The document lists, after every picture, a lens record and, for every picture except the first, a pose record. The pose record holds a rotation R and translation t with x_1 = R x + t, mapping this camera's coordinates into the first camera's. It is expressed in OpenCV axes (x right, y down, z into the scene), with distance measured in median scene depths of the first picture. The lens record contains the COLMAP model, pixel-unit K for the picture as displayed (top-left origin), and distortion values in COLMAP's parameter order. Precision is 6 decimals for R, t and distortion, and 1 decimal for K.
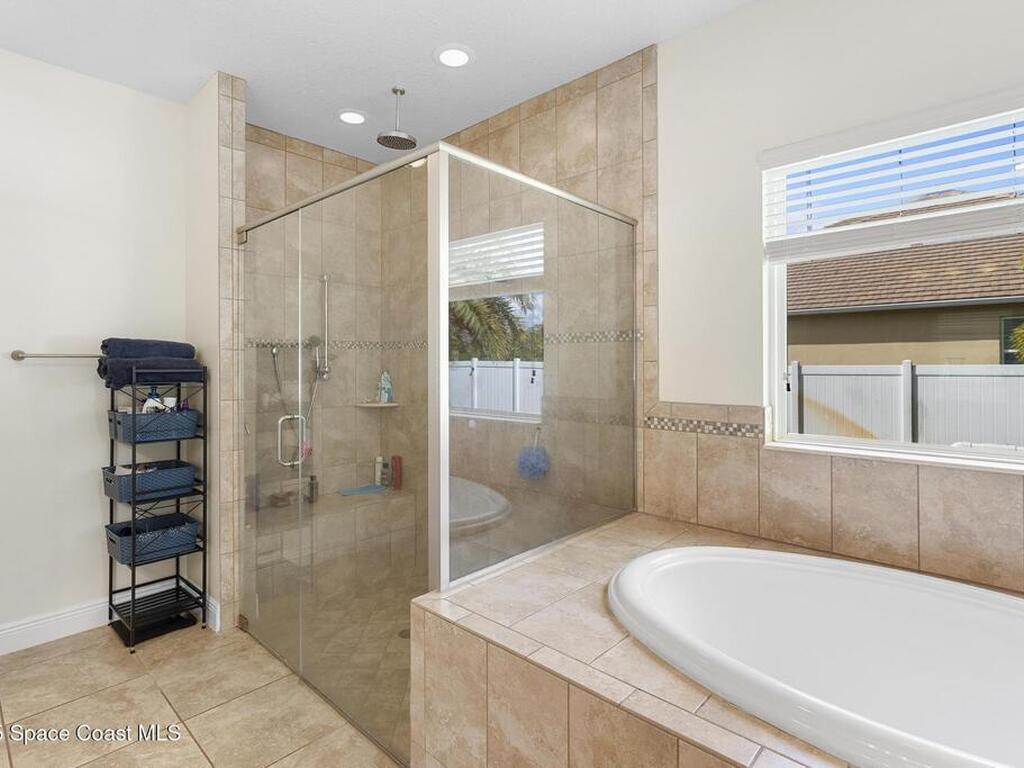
lens RADIAL K [[529.9, 0, 511.7], [0, 529.9, 358.0], [0, 0, 1]] dist [-0.005510, 0.000366]
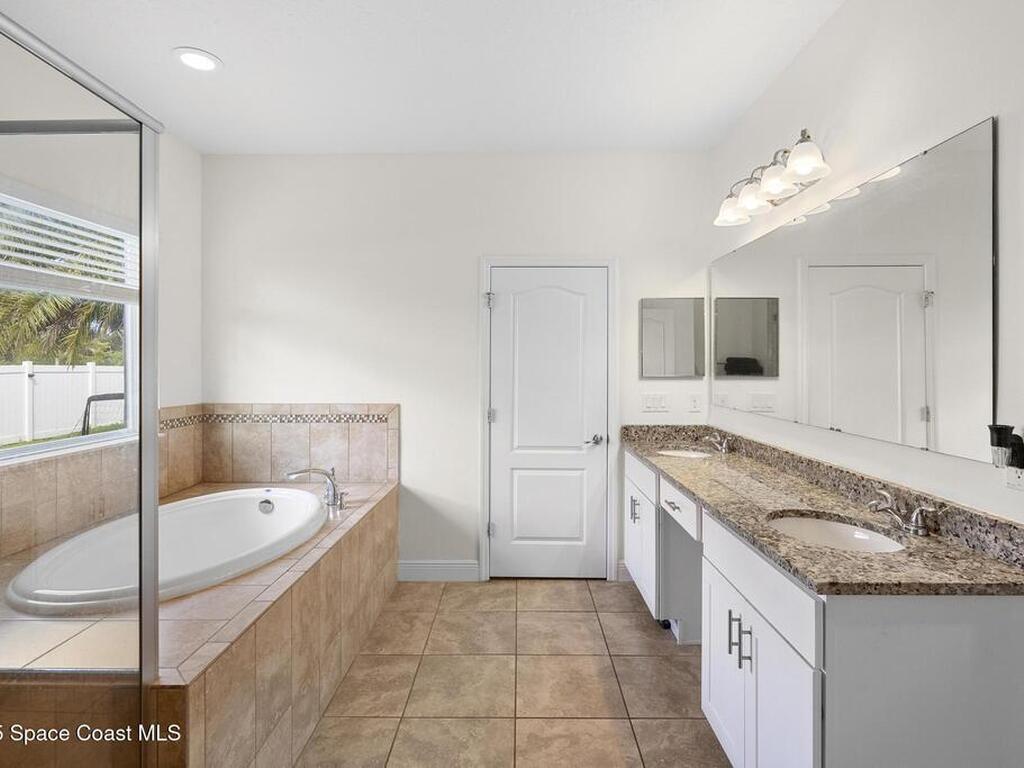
lens RADIAL K [[531.5, 0, 515.1], [0, 531.5, 373.6], [0, 0, 1]] dist [-0.008116, -0.000535]
pose [[-0.669822, -0.009140, 0.742466, -0.642603], [-0.004729, 0.999956, 0.008044, -0.017003], [-0.742507, 0.001877, -0.669836, 0.666117]]
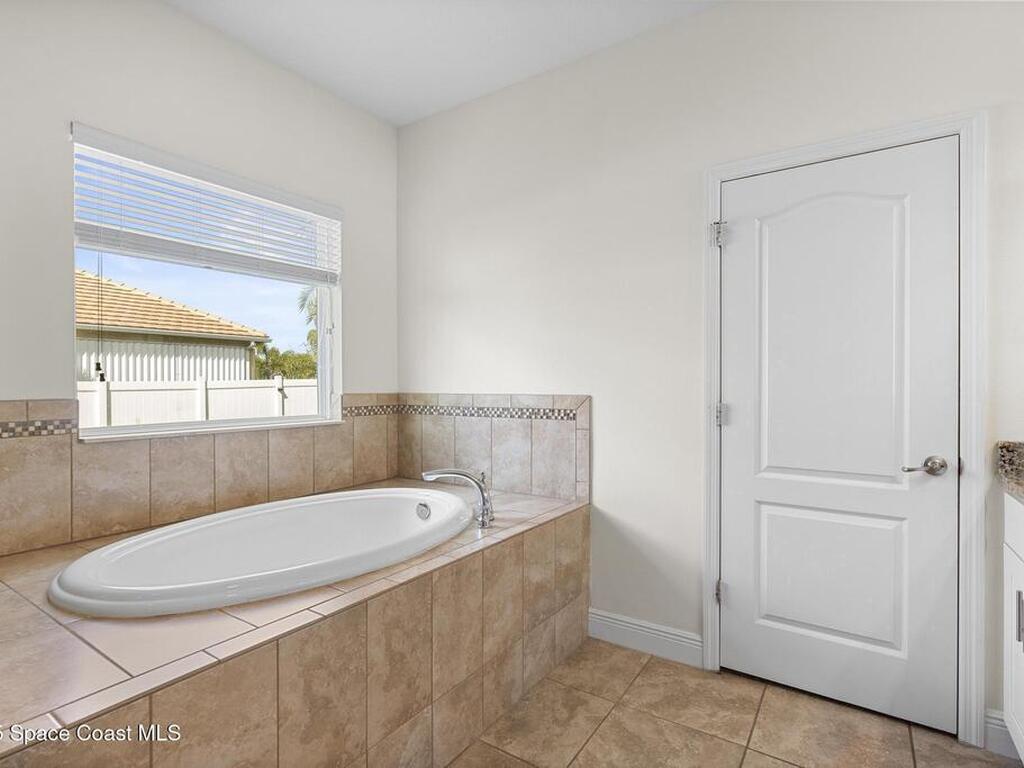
lens RADIAL K [[524.5, 0, 505.5], [0, 524.5, 387.1], [0, 0, 1]] dist [-0.004479, 0.000502]
pose [[-0.145284, -0.002453, 0.989387, -0.408846], [-0.004943, 0.999986, 0.001753, 0.051156], [-0.989378, -0.004636, -0.145294, 0.303670]]
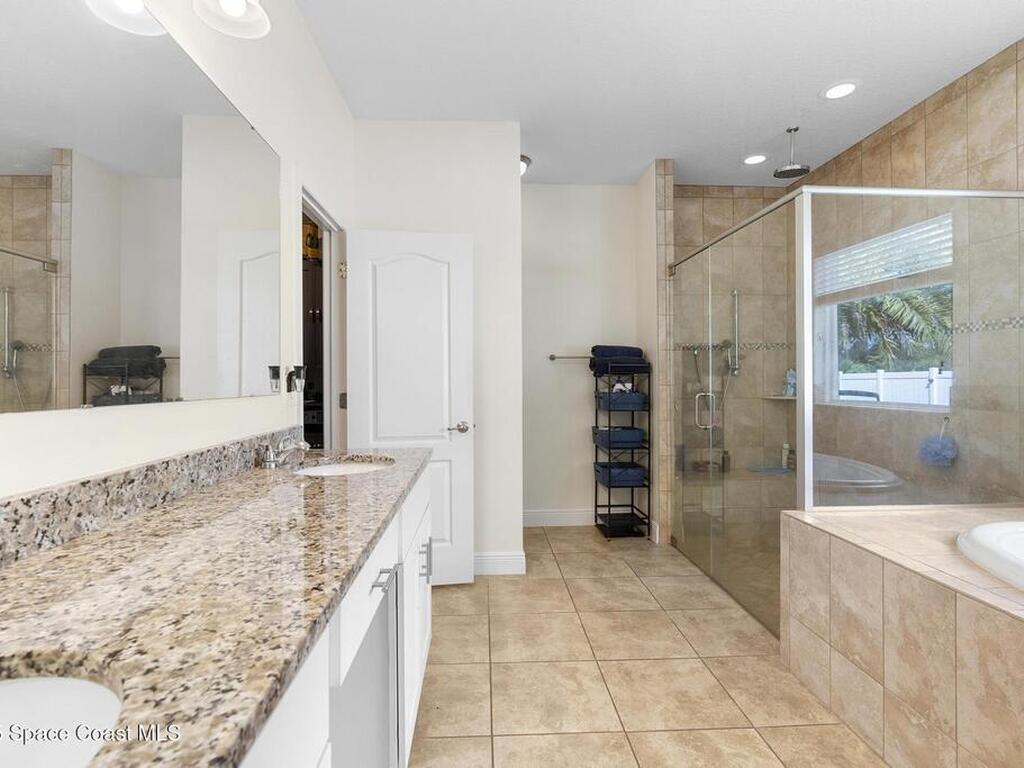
lens RADIAL K [[520.6, 0, 508.8], [0, 520.6, 378.5], [0, 0, 1]] dist [-0.007839, 0.000812]
pose [[0.710911, 0.000275, -0.703282, 0.159546], [0.007428, 0.999941, 0.007899, 0.045920], [0.703243, -0.010839, 0.710867, -0.300892]]
